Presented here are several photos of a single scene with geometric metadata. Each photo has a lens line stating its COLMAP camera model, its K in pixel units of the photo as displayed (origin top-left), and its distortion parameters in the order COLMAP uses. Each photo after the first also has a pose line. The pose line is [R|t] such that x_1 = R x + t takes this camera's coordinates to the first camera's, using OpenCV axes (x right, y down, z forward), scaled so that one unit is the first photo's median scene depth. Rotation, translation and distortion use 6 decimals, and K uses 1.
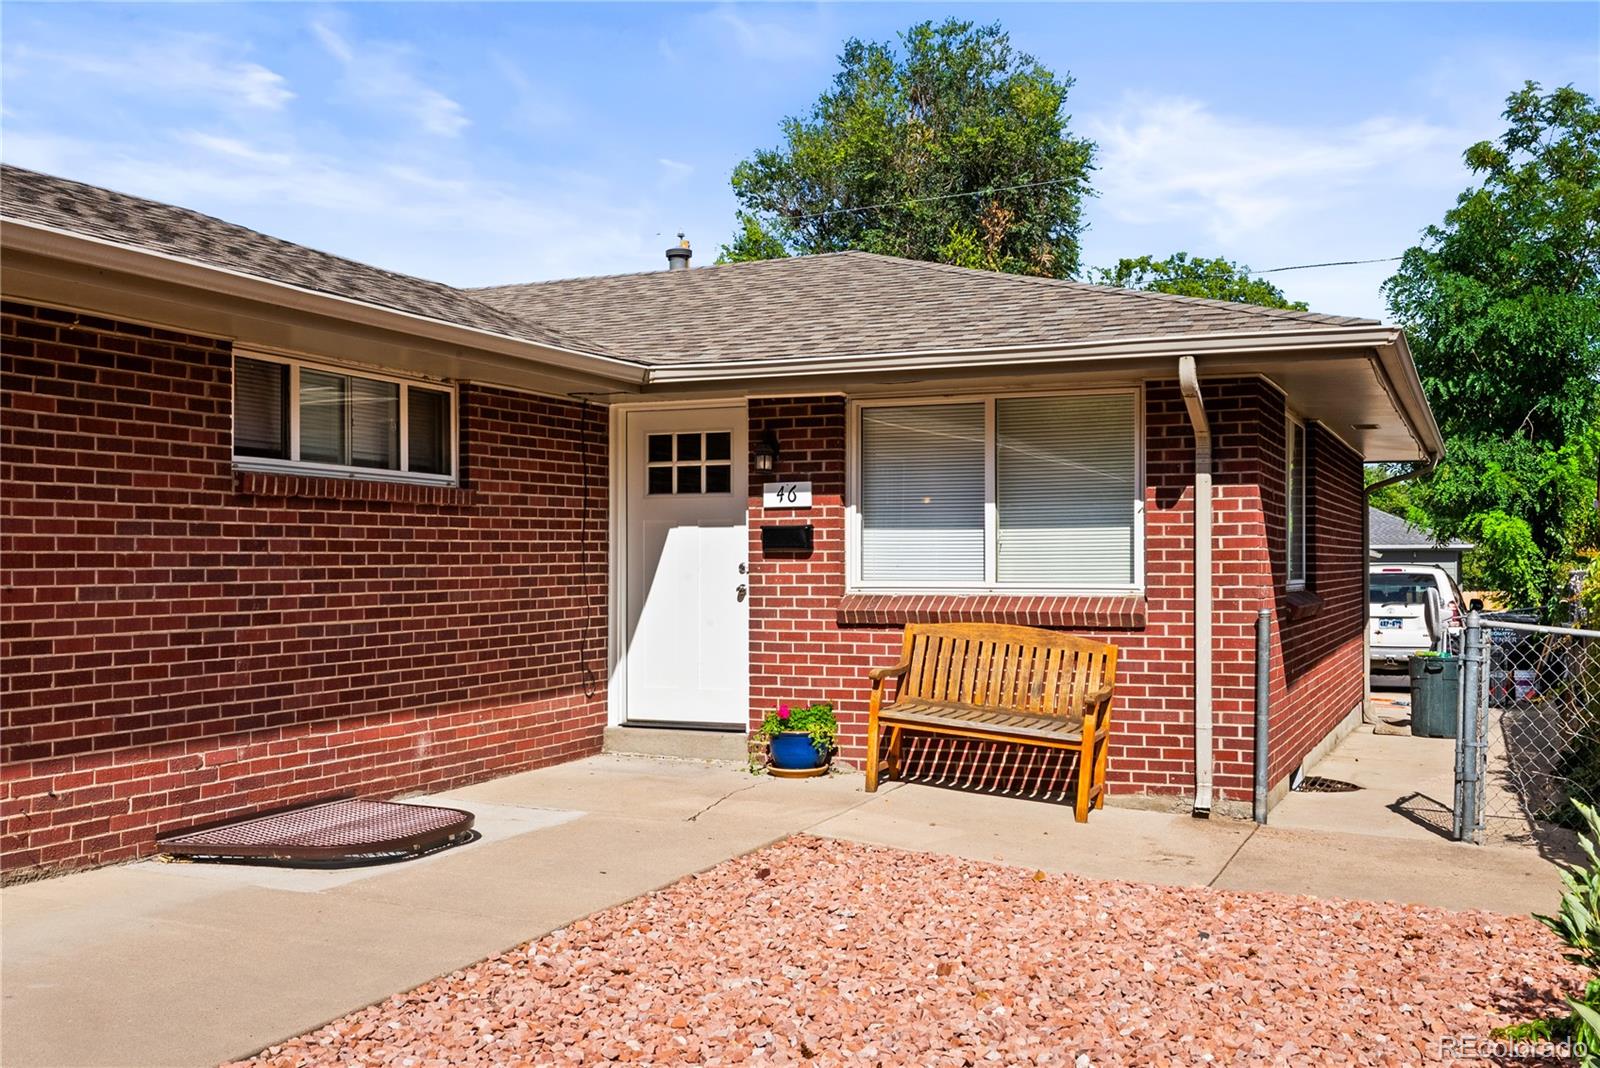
lens RADIAL K [[1613.1, 0, 802.0], [0, 1613.1, 535.8], [0, 0, 1]] dist [0.002911, 0.000000]
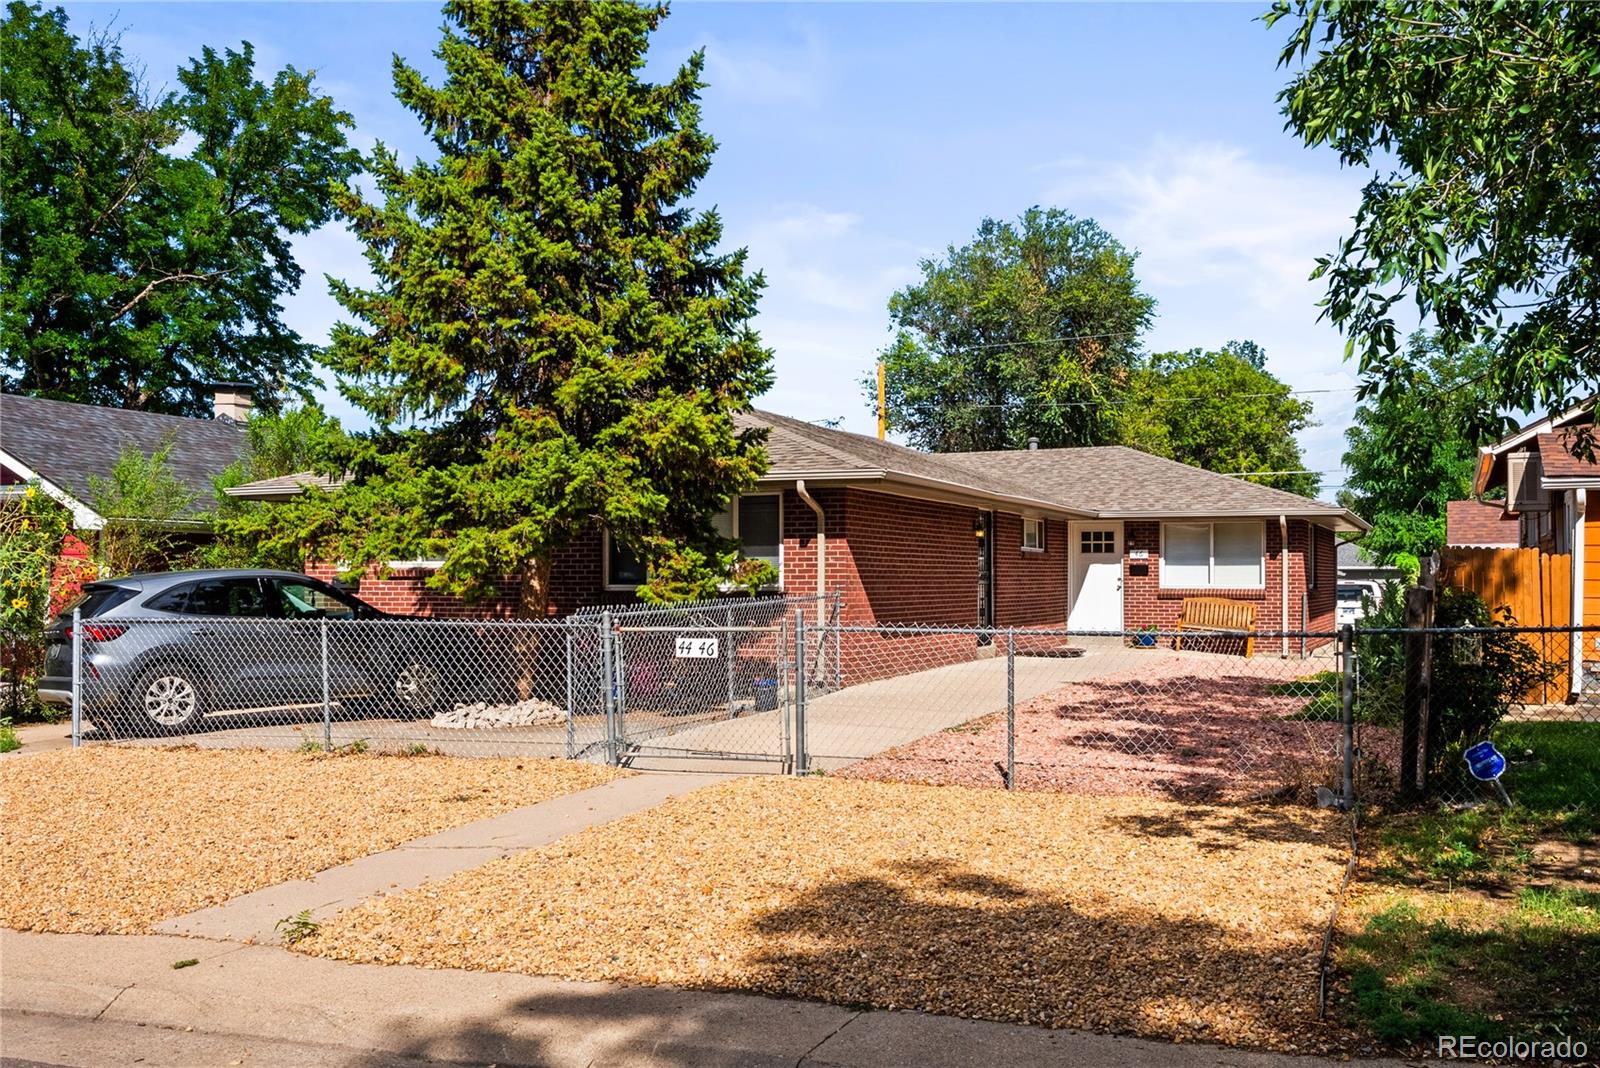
lens RADIAL K [[1613.1, 0, 809.0], [0, 1613.1, 539.4], [0, 0, 1]] dist [0.002911, 0.000000]
pose [[0.999743, 0.004808, 0.022142, -0.315986], [-0.004650, 0.999963, -0.007202, -0.013286], [-0.022176, 0.007098, 0.999729, -0.895488]]
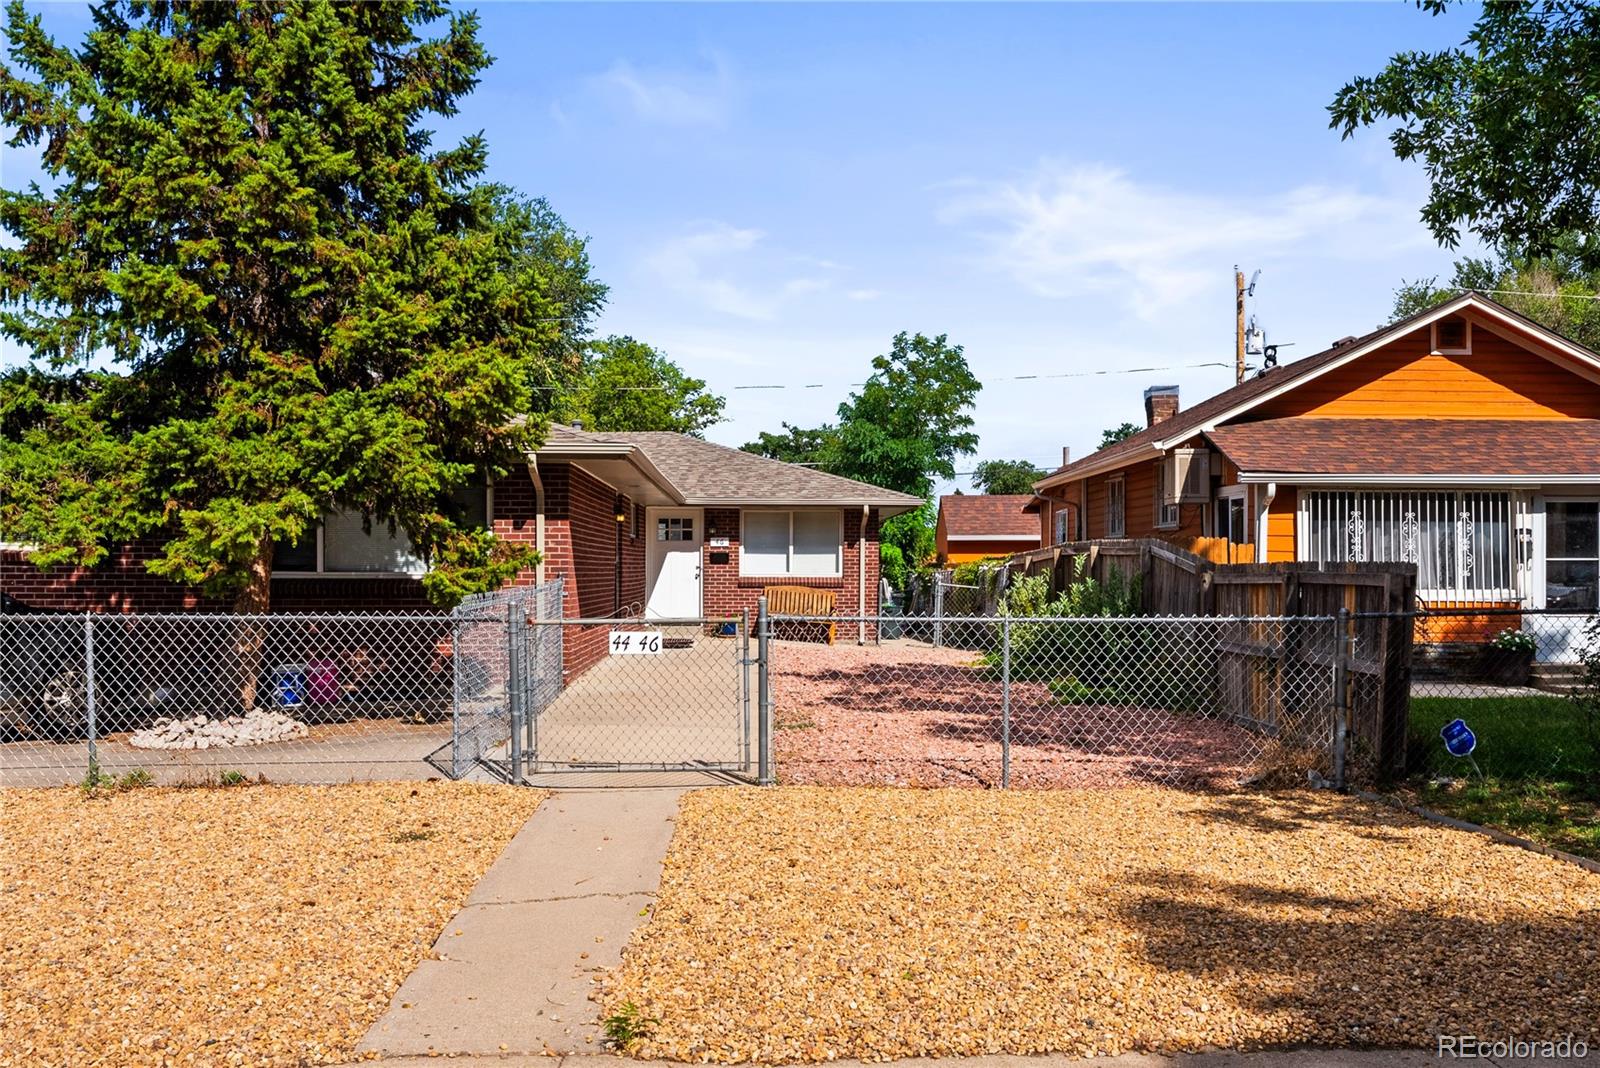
lens RADIAL K [[1613.1, 0, 817.9], [0, 1613.1, 572.6], [0, 0, 1]] dist [0.002911, 0.000000]
pose [[0.904104, 0.005003, 0.427284, -0.506983], [-0.012803, 0.999800, 0.015384, -0.008114], [-0.427122, -0.019379, 0.903987, -0.784305]]
